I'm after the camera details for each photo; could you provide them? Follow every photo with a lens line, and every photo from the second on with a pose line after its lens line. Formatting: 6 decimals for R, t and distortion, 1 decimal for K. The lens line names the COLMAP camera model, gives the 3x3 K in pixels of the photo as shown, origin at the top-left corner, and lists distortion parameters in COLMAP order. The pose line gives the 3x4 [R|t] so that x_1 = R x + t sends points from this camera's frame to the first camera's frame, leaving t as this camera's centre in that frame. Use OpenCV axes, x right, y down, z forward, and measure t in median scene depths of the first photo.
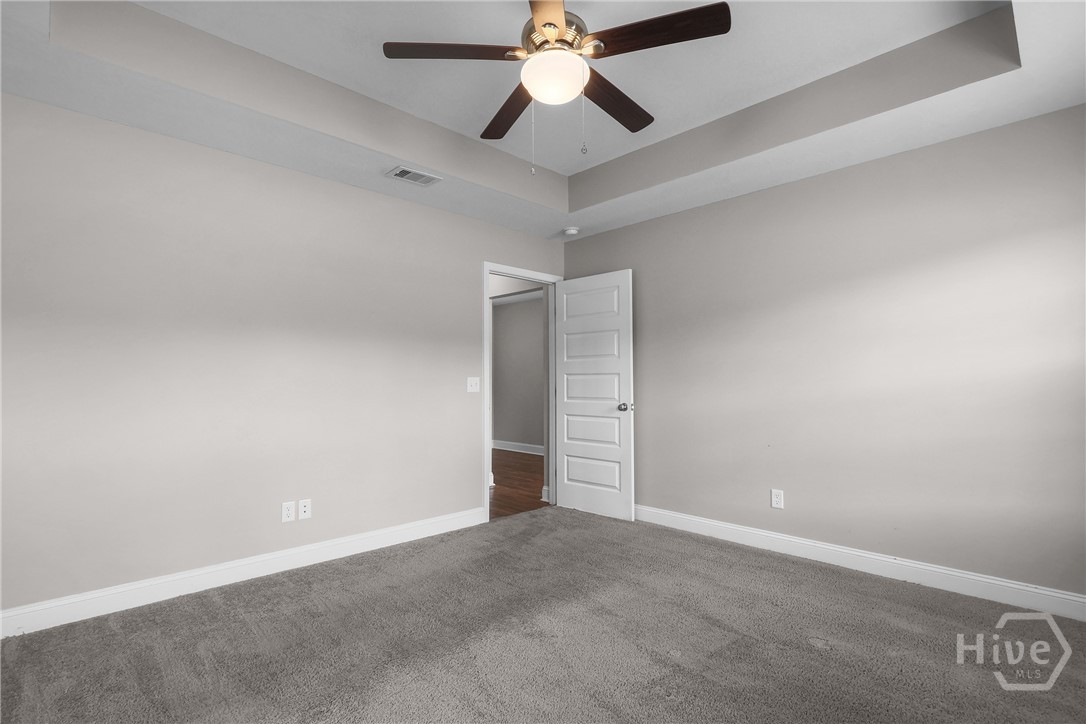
lens RADIAL K [[508.8, 0, 545.6], [0, 508.8, 363.3], [0, 0, 1]] dist [-0.000052, 0.000406]
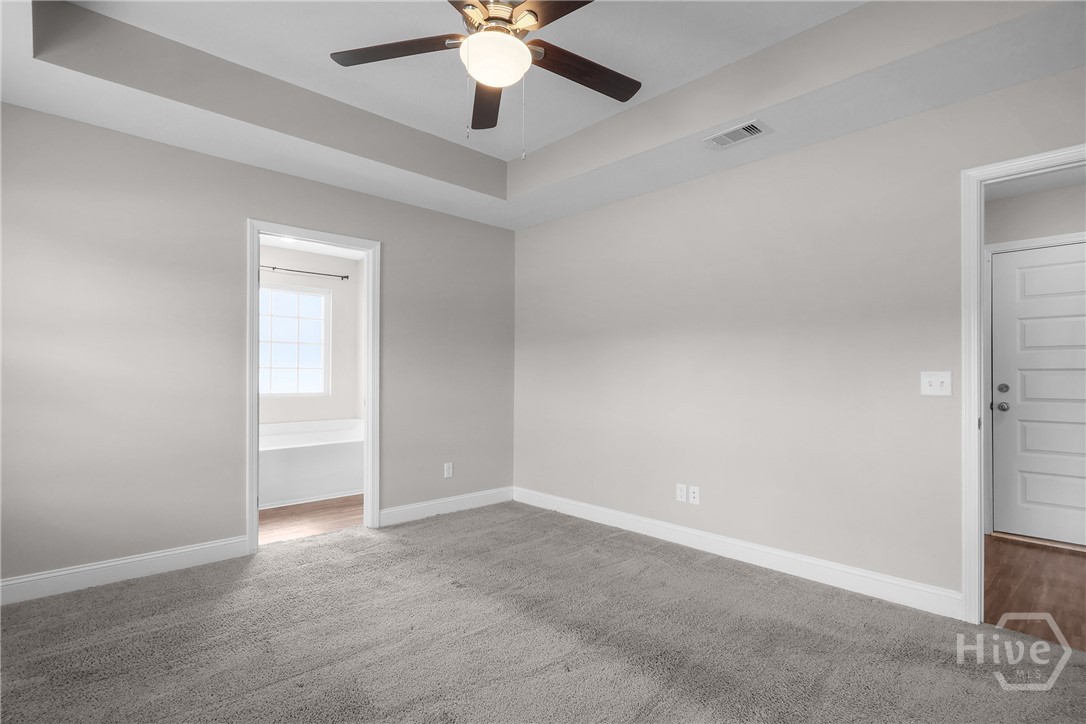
lens RADIAL K [[528.3, 0, 543.0], [0, 528.3, 362.0], [0, 0, 1]] dist [-0.003826, -0.000081]
pose [[-0.009373, -0.029423, -0.999523, 0.657641], [0.023524, 0.999284, -0.029637, 0.031361], [0.999679, -0.023791, -0.008674, 0.704096]]
